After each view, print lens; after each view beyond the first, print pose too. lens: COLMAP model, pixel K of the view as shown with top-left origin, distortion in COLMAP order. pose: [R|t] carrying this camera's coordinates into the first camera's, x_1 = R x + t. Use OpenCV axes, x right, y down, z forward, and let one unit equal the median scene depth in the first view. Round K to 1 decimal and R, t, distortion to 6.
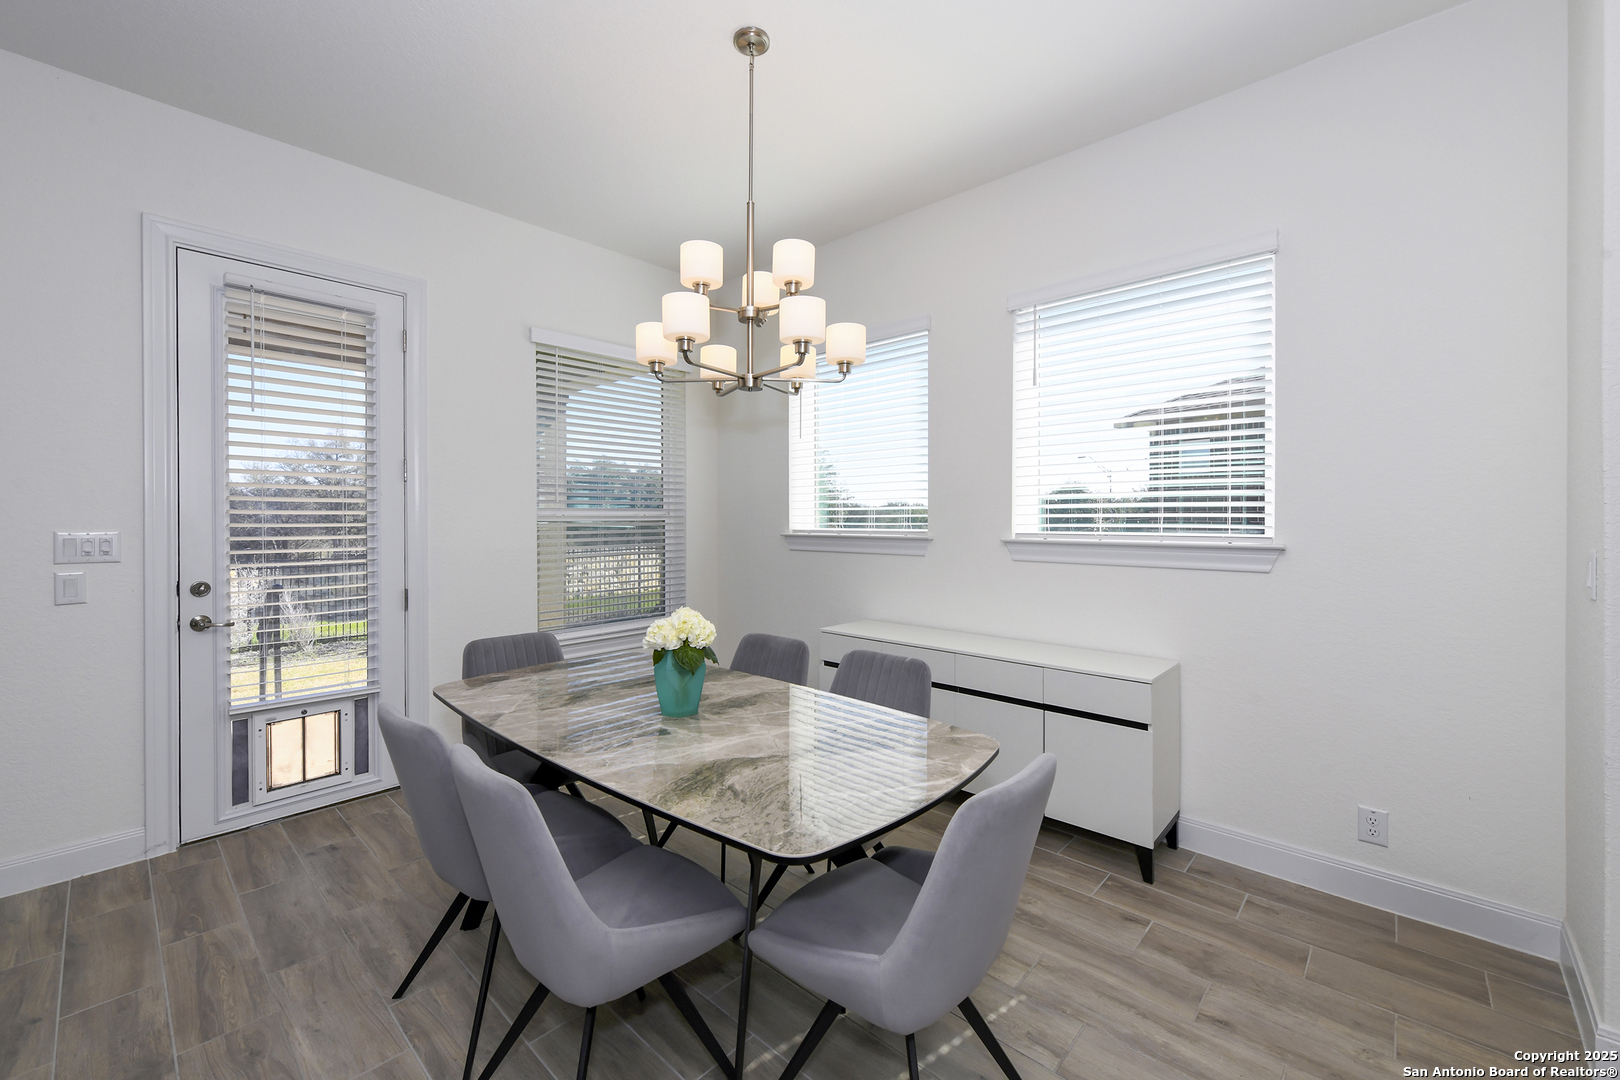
lens RADIAL K [[658.7, 0, 814.3], [0, 658.7, 519.4], [0, 0, 1]] dist [-0.000954, -0.000033]
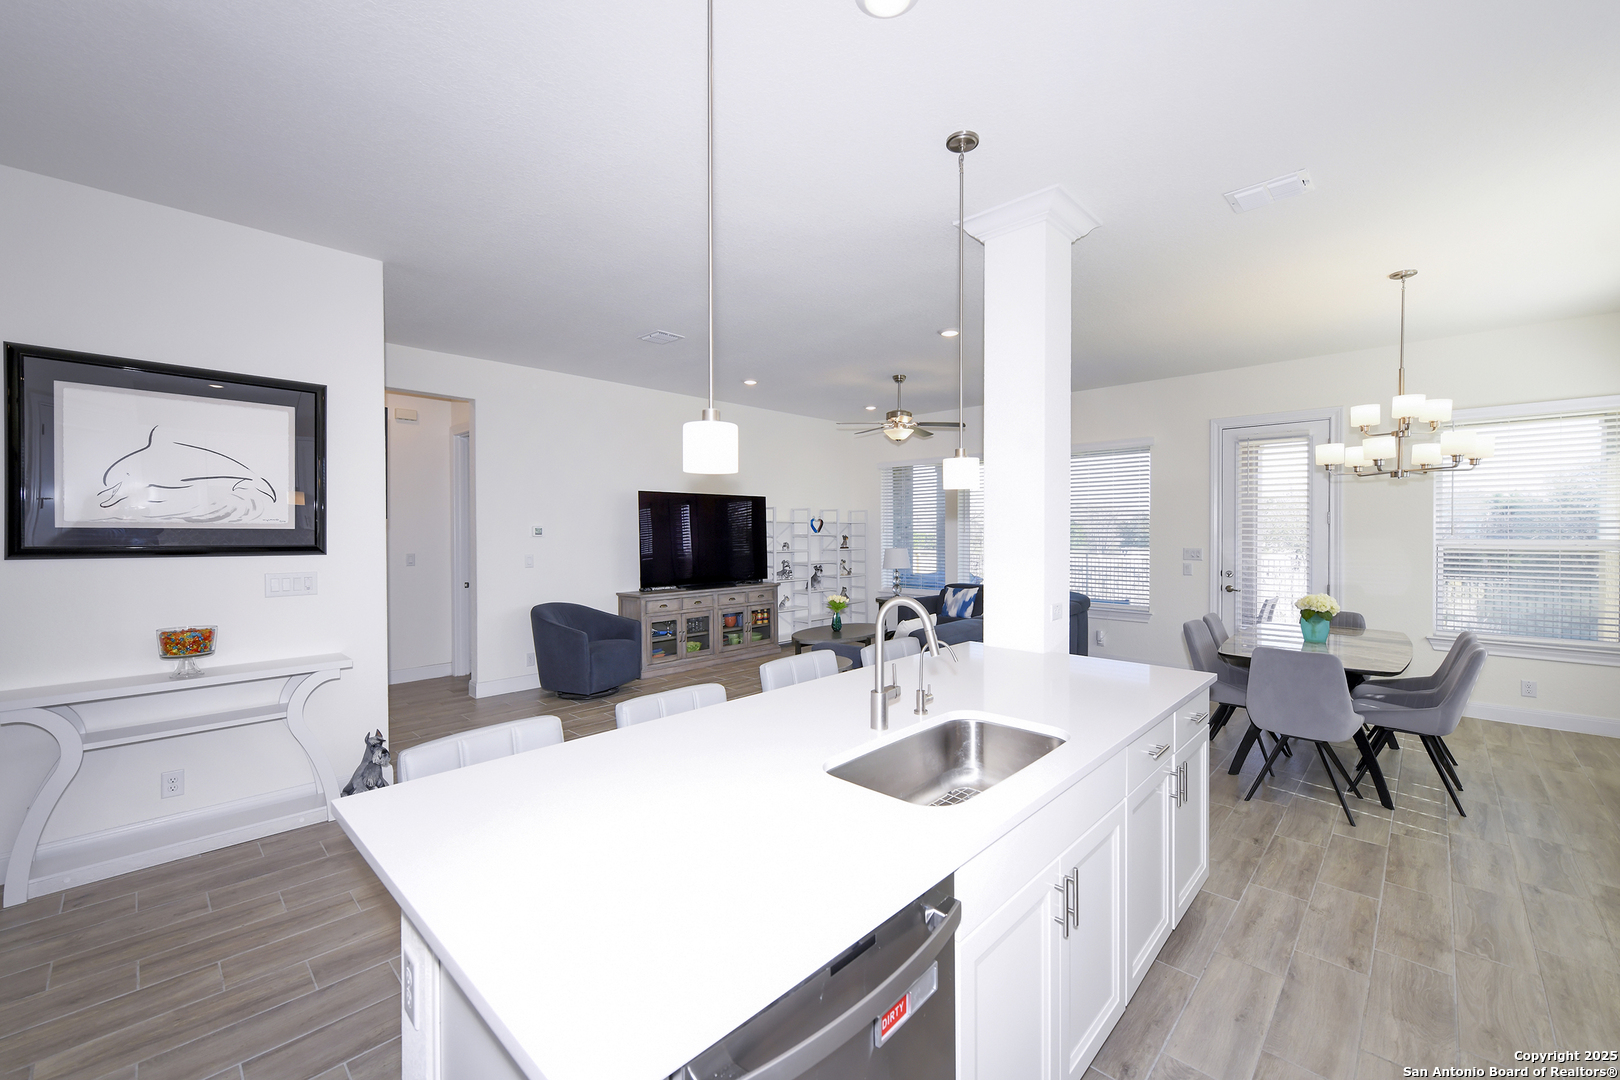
lens RADIAL K [[646.2, 0, 811.6], [0, 646.2, 537.6], [0, 0, 1]] dist [-0.002627, -0.000457]
pose [[-0.023669, 0.012988, -0.999635, 1.442632], [-0.001603, 0.999914, 0.013030, -0.051108], [0.999719, 0.001911, -0.023646, -0.441839]]
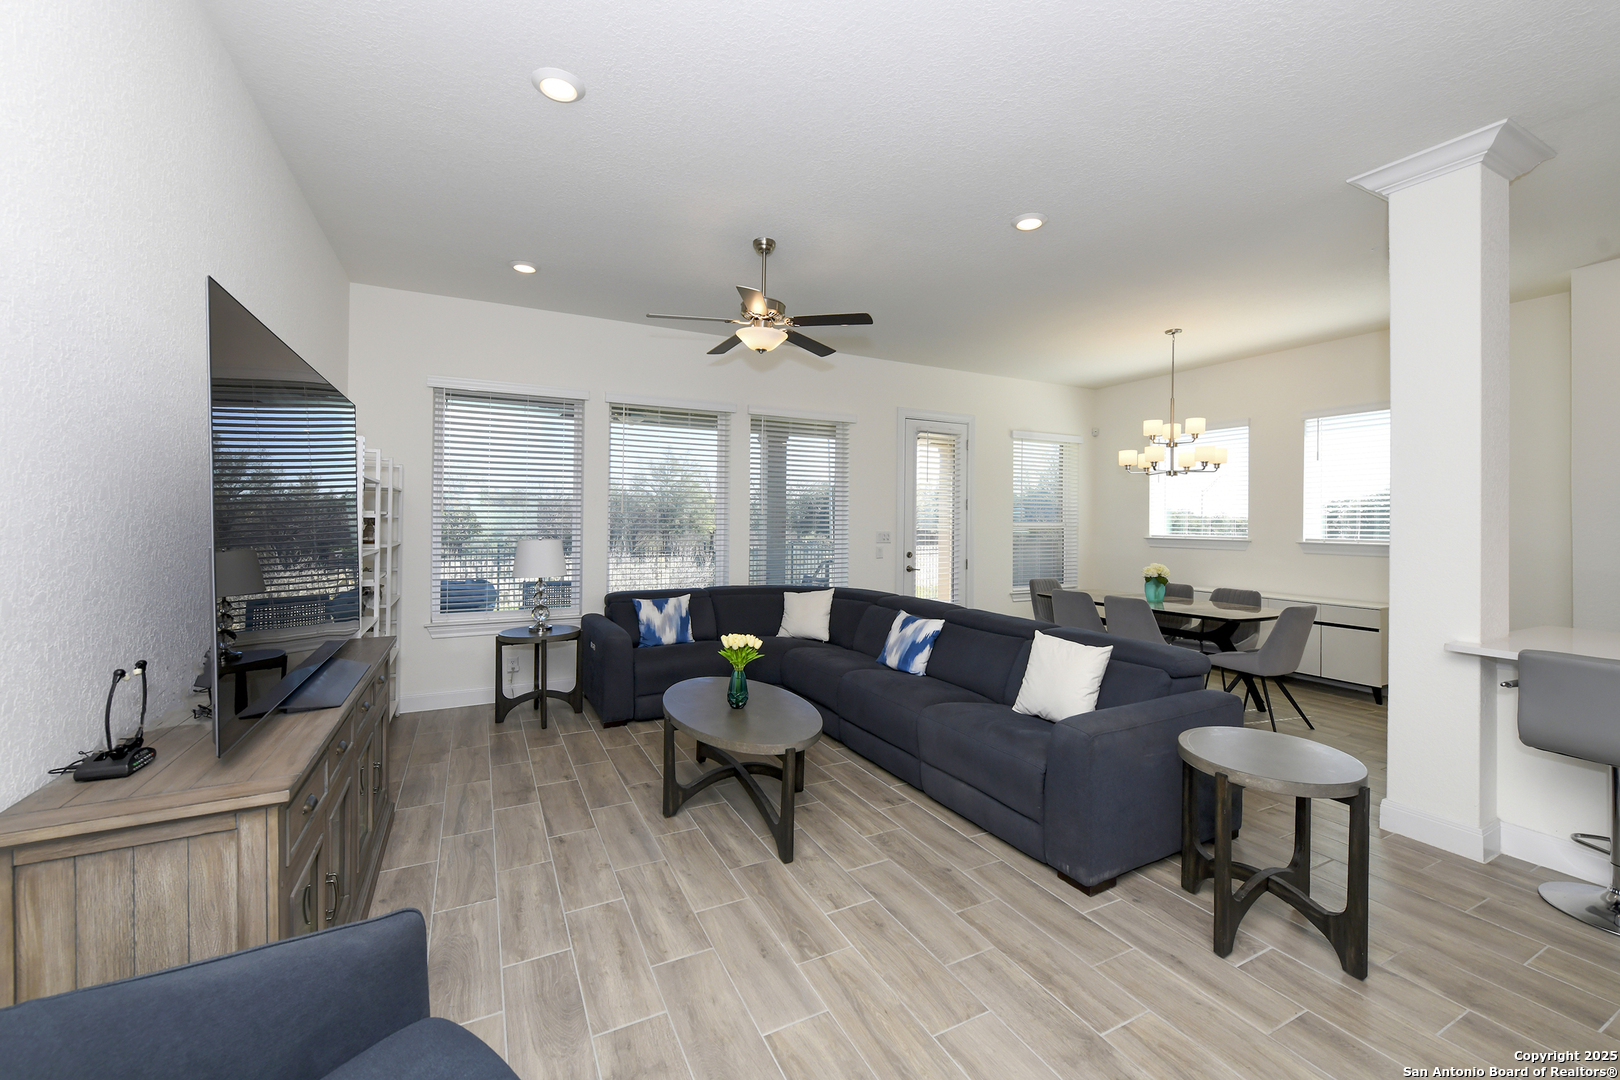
lens RADIAL K [[651.6, 0, 812.0], [0, 651.6, 519.1], [0, 0, 1]] dist [0.001339, -0.000106]
pose [[0.937756, 0.007379, -0.347216, -0.444824], [-0.010015, 0.999933, -0.005800, -0.010301], [0.347150, 0.008917, 0.937767, -1.492429]]
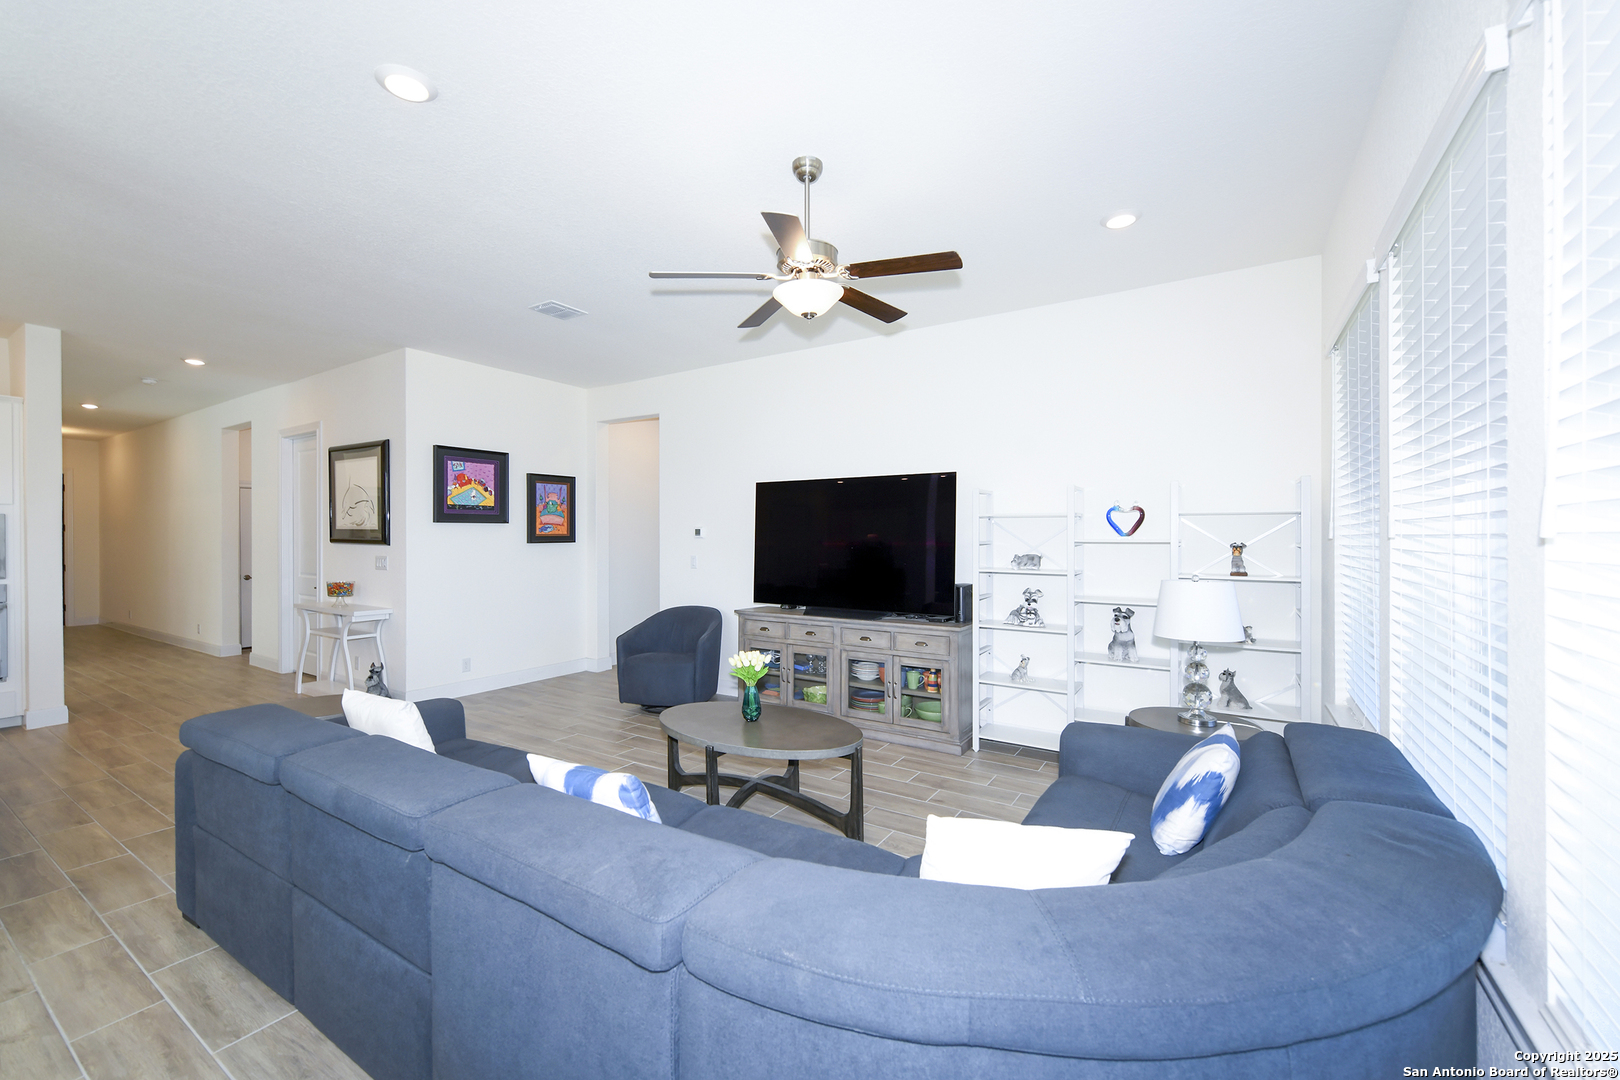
lens RADIAL K [[653.1, 0, 824.7], [0, 653.1, 536.6], [0, 0, 1]] dist [-0.003063, -0.000429]
pose [[-0.982953, -0.000537, -0.183854, -0.895646], [-0.001649, 0.999981, 0.005894, -0.040680], [0.183848, 0.006096, -0.982936, 0.901031]]
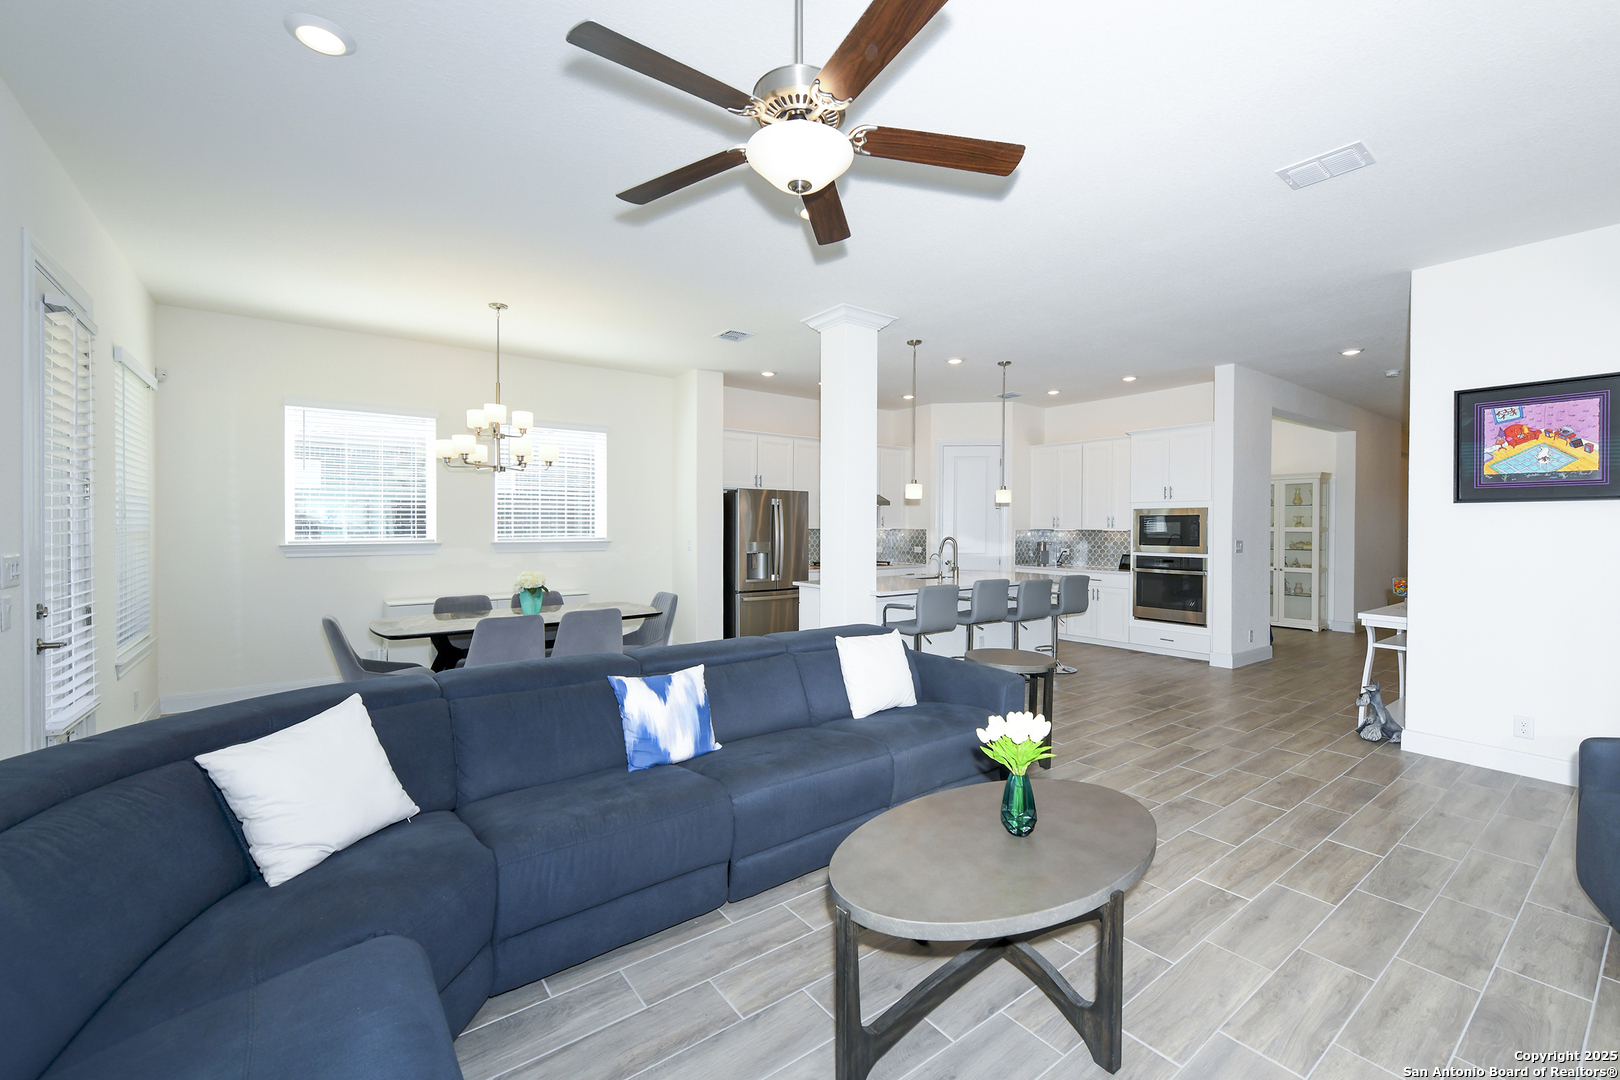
lens RADIAL K [[664.9, 0, 809.6], [0, 664.9, 528.0], [0, 0, 1]] dist [0.001345, -0.000286]
pose [[0.186631, -0.004121, 0.982421, -1.803075], [-0.000468, 0.999991, 0.004284, -0.021704], [-0.982430, -0.001259, 0.186628, -0.301479]]
